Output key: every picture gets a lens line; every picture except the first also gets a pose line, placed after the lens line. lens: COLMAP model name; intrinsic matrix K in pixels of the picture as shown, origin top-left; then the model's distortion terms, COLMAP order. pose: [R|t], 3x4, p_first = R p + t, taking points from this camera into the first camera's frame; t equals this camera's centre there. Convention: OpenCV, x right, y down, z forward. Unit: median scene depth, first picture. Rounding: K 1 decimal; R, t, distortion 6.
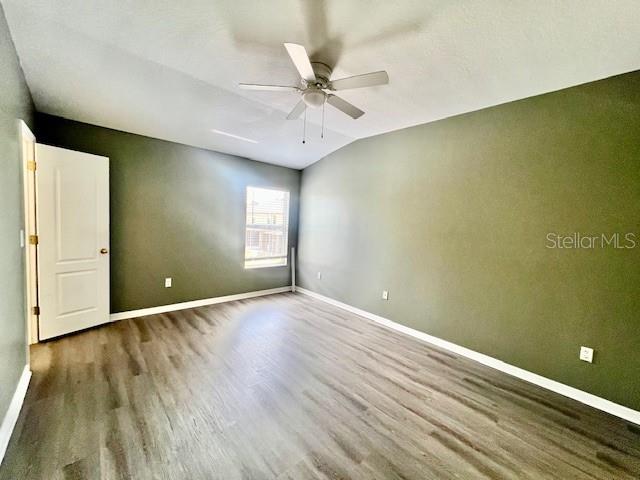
lens RADIAL K [[255.4, 0, 320.9], [0, 255.4, 240.5], [0, 0, 1]] dist [-0.000745, -0.000158]
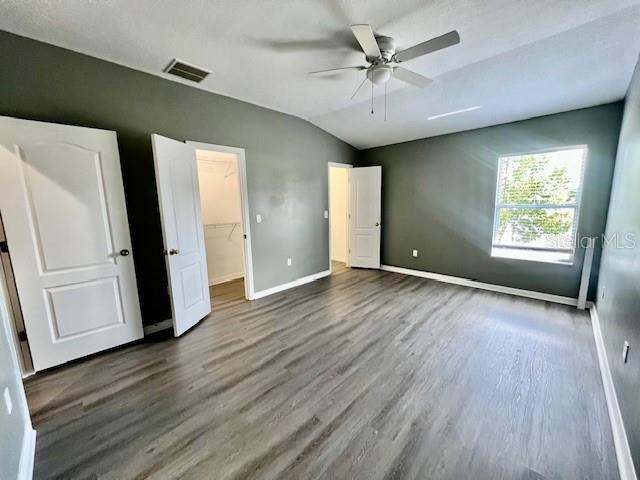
lens RADIAL K [[255.4, 0, 320.9], [0, 255.4, 240.5], [0, 0, 1]] dist [-0.000745, -0.000158]
pose [[0.062317, 0.088943, -0.994085, 0.779206], [-0.049509, 0.995071, 0.085928, 0.020131], [0.996828, 0.043861, 0.066413, 0.554318]]
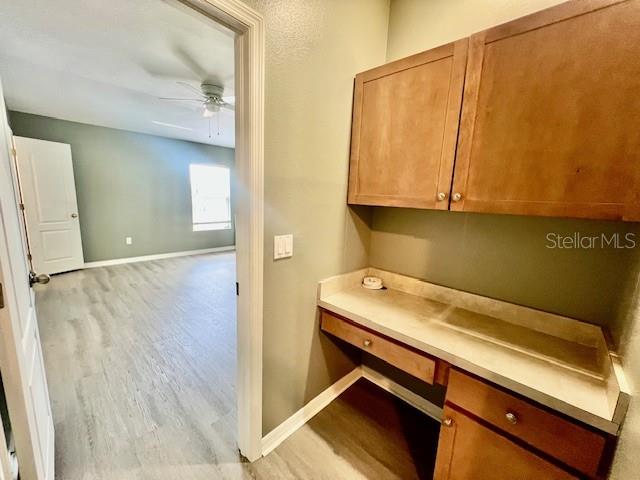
lens RADIAL K [[255.4, 0, 320.9], [0, 255.4, 240.5], [0, 0, 1]] dist [-0.000745, -0.000158]
pose [[0.997185, -0.027353, 0.069818, 0.364774], [0.020123, 0.994557, 0.102235, 0.061442], [-0.072235, -0.100543, 0.992307, -0.462196]]
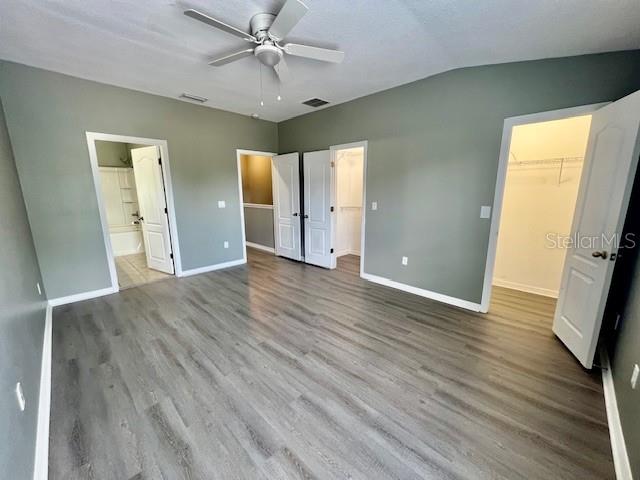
lens RADIAL K [[253.1, 0, 320.6], [0, 253.1, 241.1], [0, 0, 1]] dist [0.000975, 0.000006]
pose [[-0.996930, -0.043974, -0.064789, -0.137666], [-0.059781, 0.961828, 0.267047, -0.117042], [0.050573, 0.270100, -0.961503, 1.583947]]
